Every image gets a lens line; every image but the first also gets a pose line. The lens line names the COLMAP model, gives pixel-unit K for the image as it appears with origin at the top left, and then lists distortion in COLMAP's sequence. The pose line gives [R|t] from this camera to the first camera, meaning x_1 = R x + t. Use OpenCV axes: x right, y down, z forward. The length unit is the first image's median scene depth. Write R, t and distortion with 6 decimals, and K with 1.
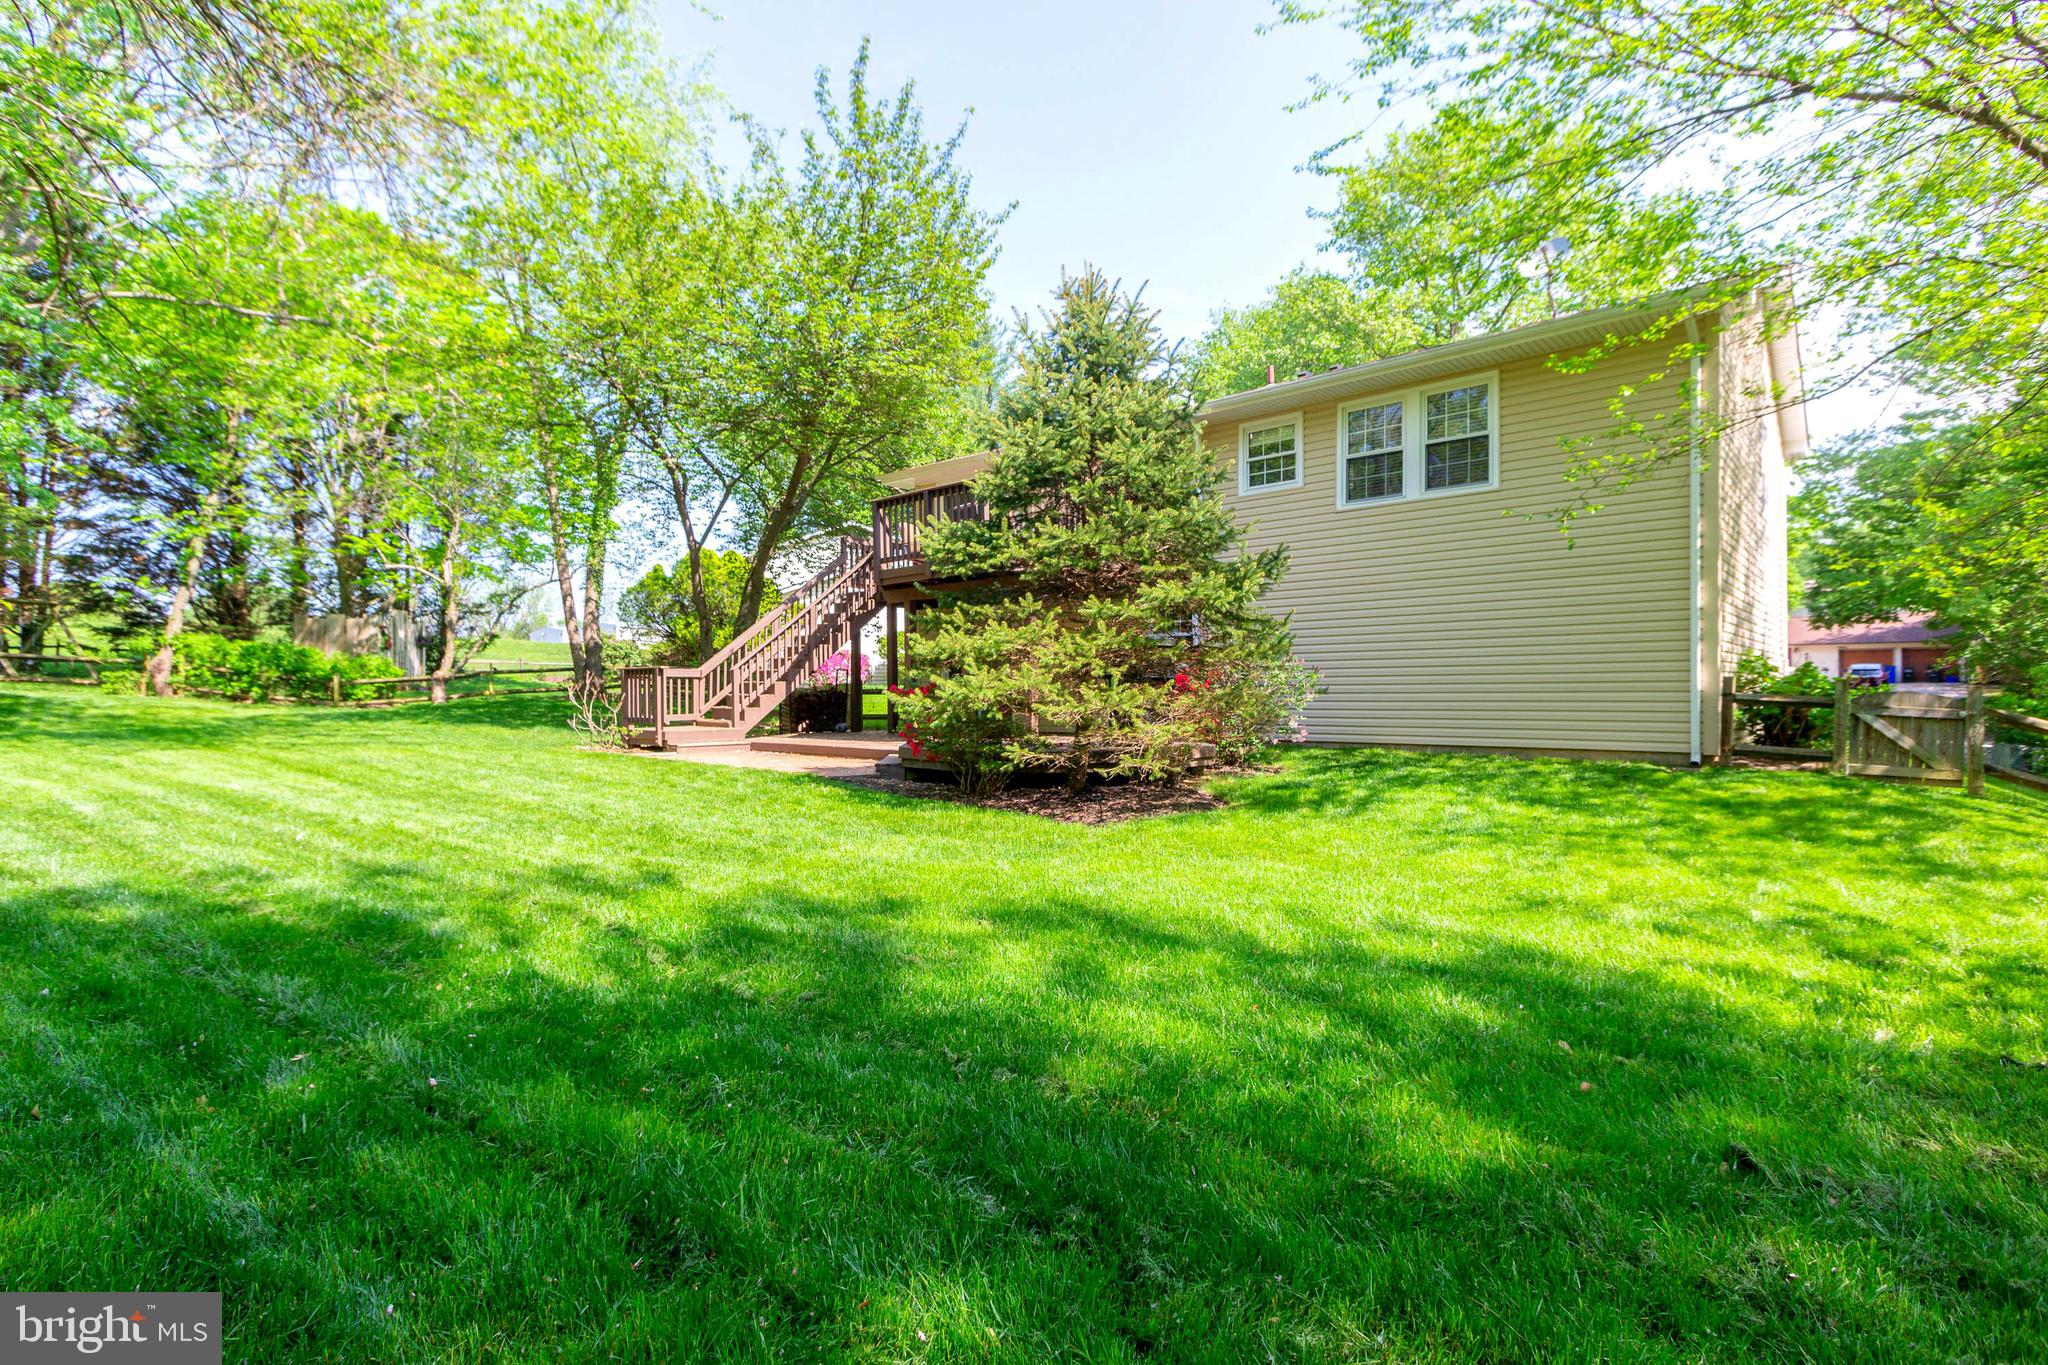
lens RADIAL K [[955.1, 0, 1024.4], [0, 955.1, 688.6], [0, 0, 1]] dist [0.021805, -0.008496]
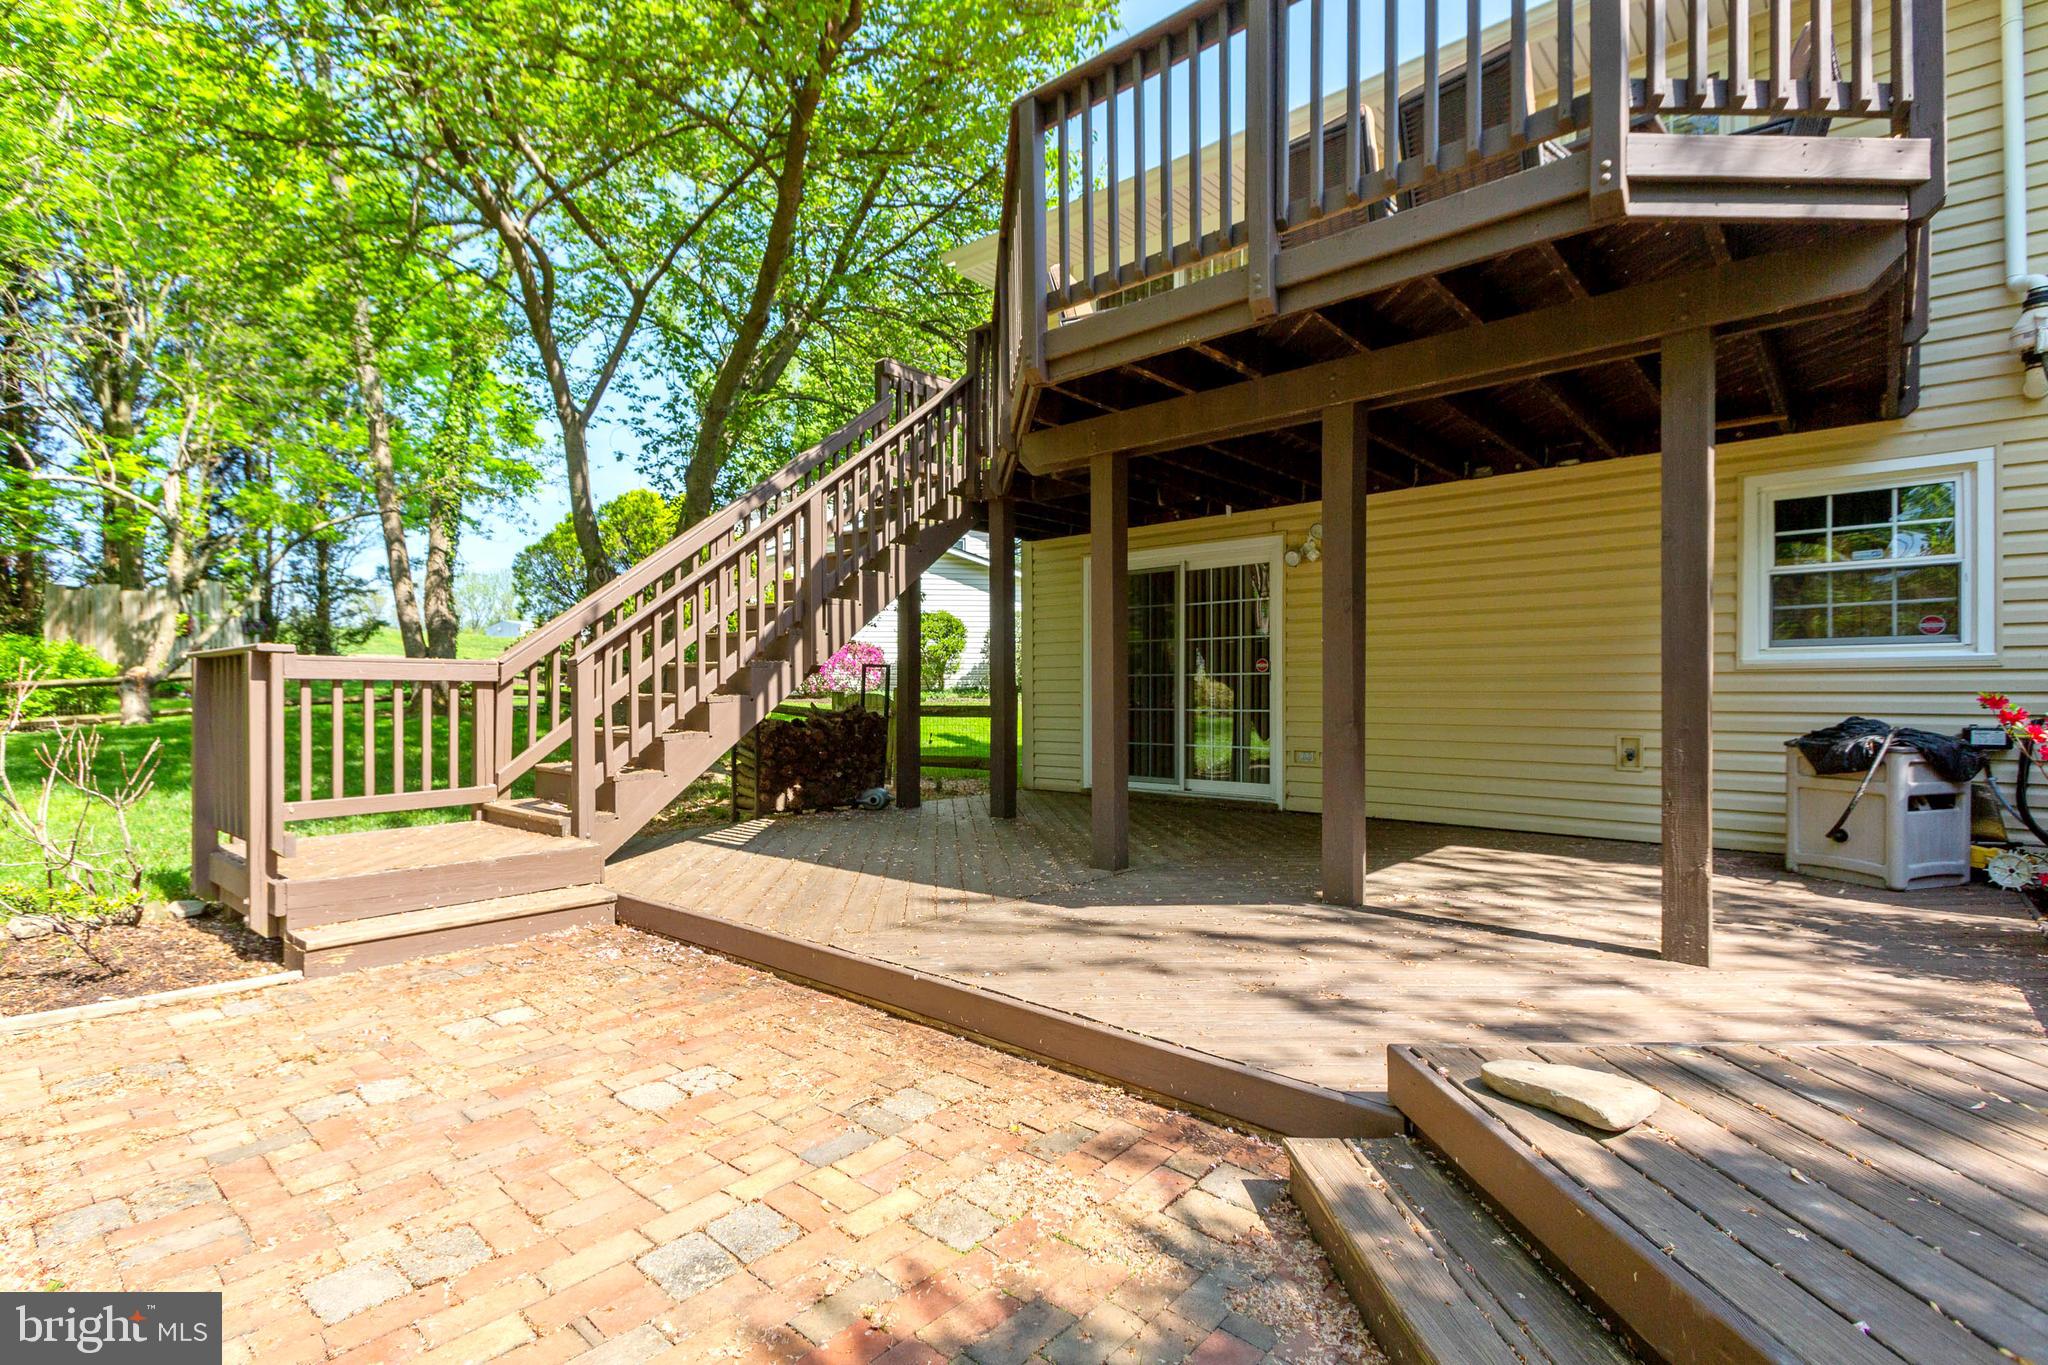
lens RADIAL K [[955.1, 0, 1028.2], [0, 955.1, 689.9], [0, 0, 1]] dist [0.021805, -0.008496]
pose [[0.999822, 0.003437, 0.018568, -0.145930], [-0.003456, 0.999994, 0.000977, -0.009936], [-0.018564, -0.001041, 0.999827, 0.629943]]
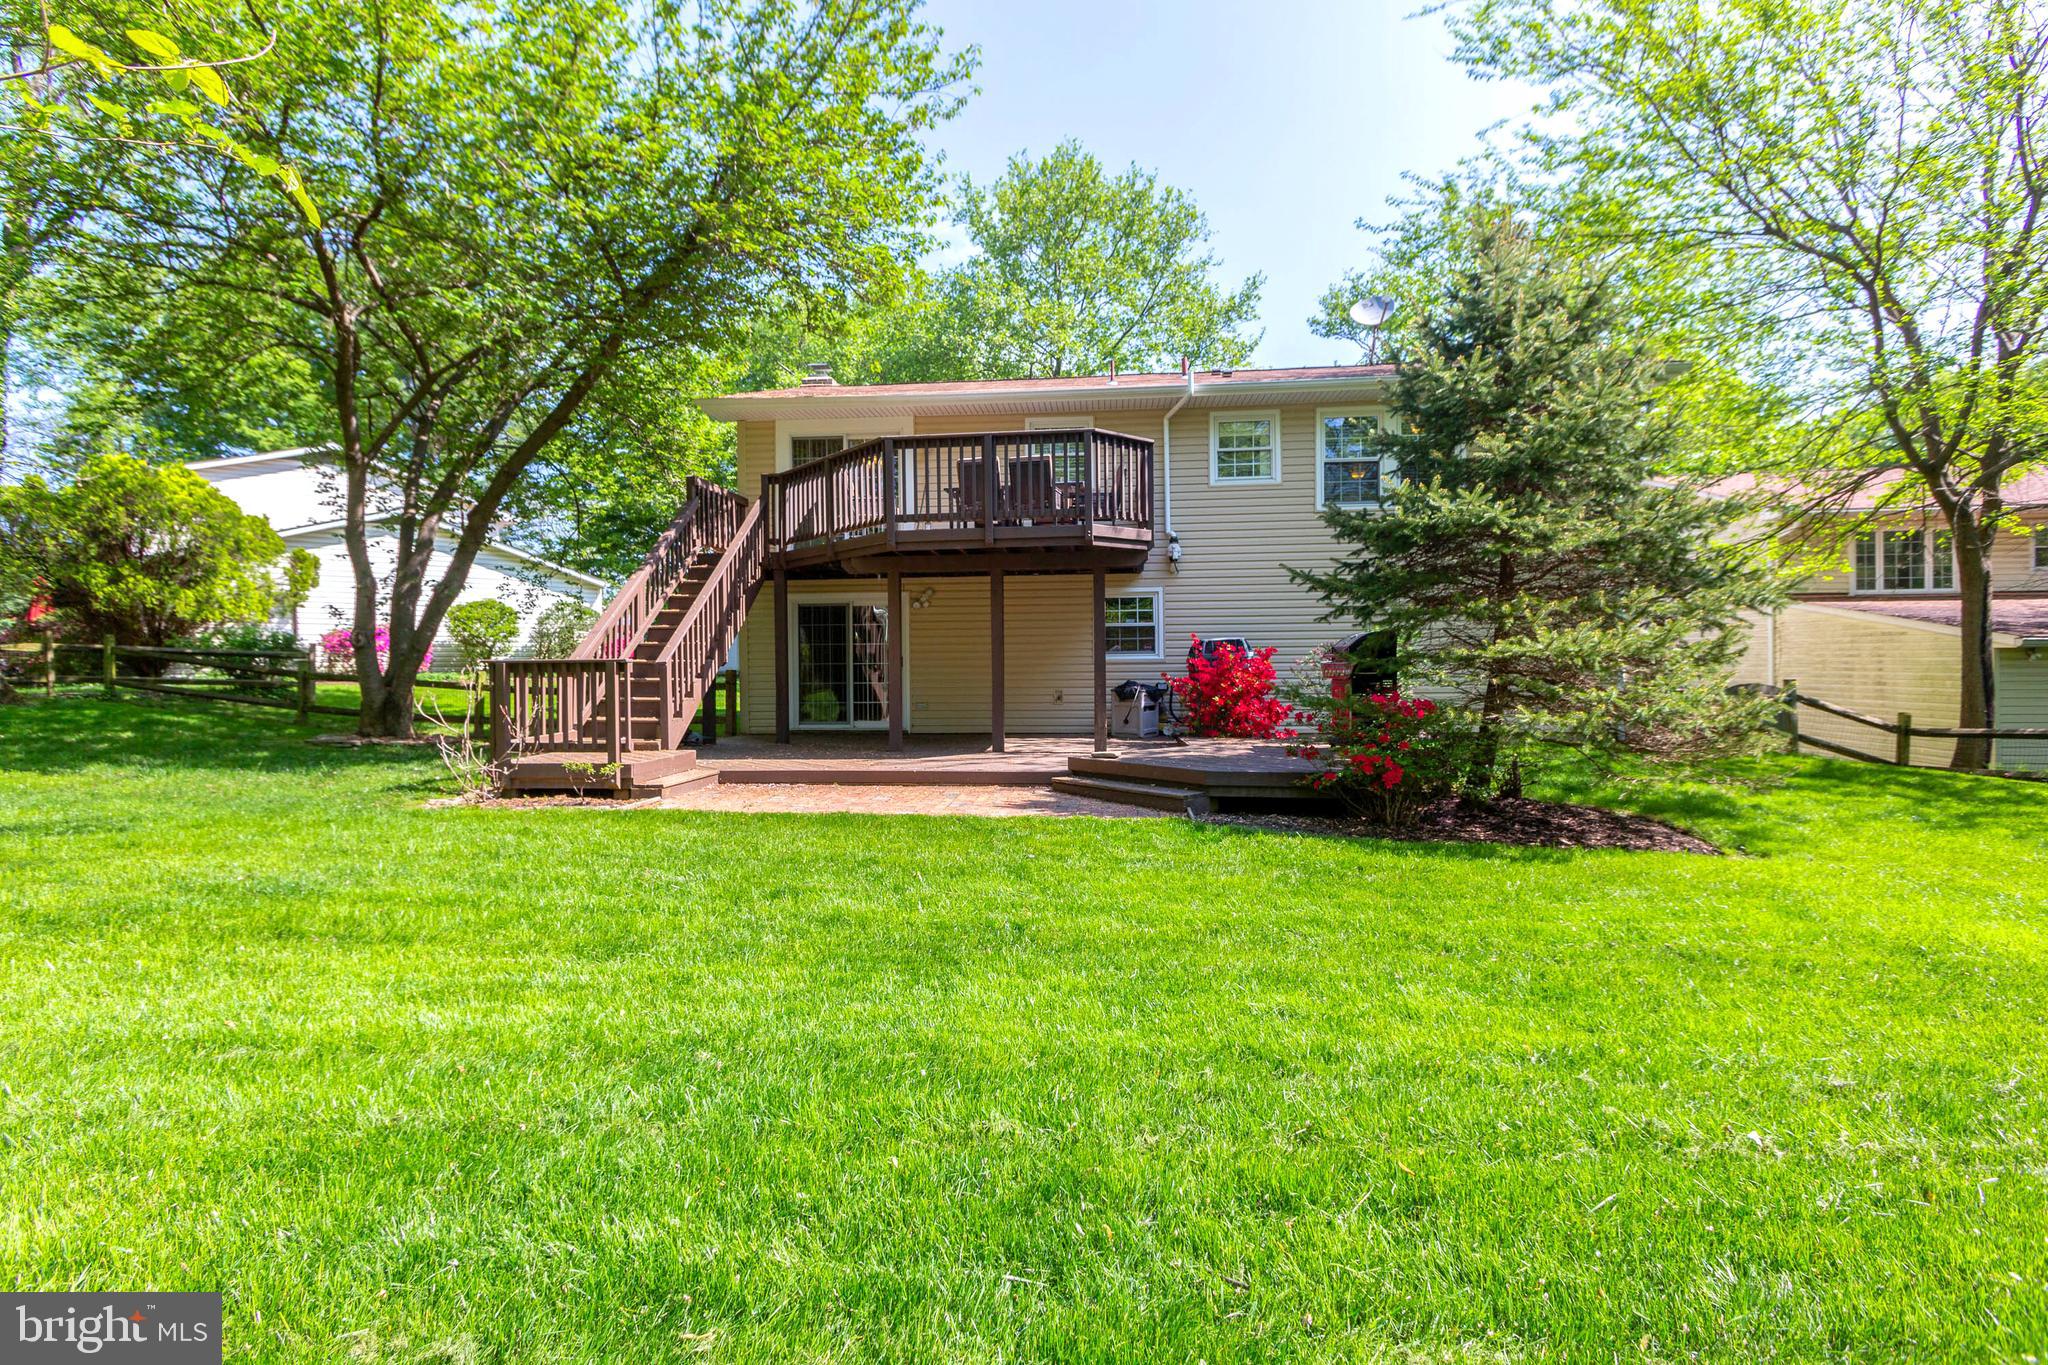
lens RADIAL K [[955.1, 0, 1022.3], [0, 955.1, 671.5], [0, 0, 1]] dist [0.021805, -0.008496]
pose [[0.788215, -0.005521, 0.615375, -0.482519], [0.004474, 0.999985, 0.003241, -0.013391], [-0.615383, 0.000199, 0.788228, 0.313313]]
